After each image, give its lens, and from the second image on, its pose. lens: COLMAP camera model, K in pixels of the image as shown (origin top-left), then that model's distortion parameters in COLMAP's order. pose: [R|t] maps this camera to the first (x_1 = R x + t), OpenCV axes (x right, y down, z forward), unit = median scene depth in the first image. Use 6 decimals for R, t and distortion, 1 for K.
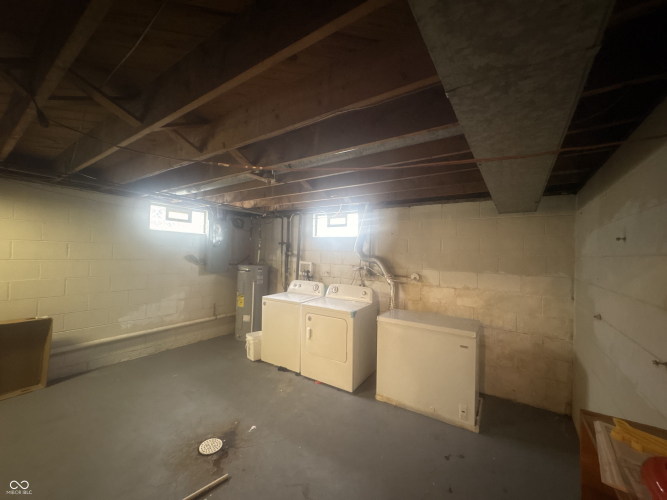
lens RADIAL K [[265.2, 0, 332.5], [0, 265.2, 251.4], [0, 0, 1]] dist [-0.000071, -0.000285]
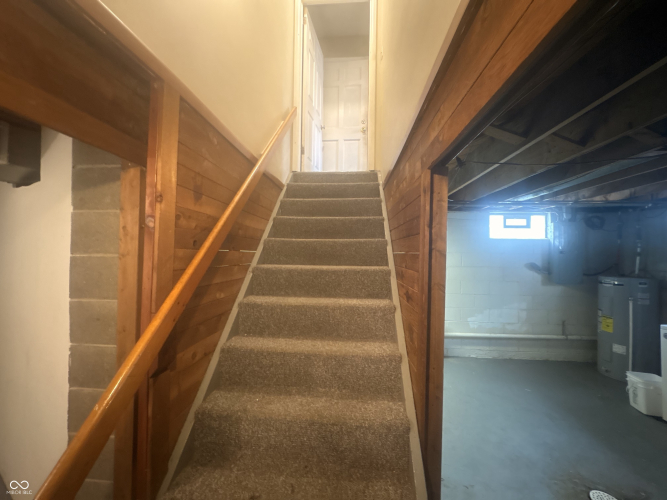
lens RADIAL K [[265.2, 0, 333.0], [0, 265.2, 250.2], [0, 0, 1]] dist [-0.000071, -0.000285]
pose [[0.503972, -0.032674, -0.863102, -0.080863], [0.009106, 0.999430, -0.032518, -0.006565], [0.863672, 0.008529, 0.503982, -0.064720]]
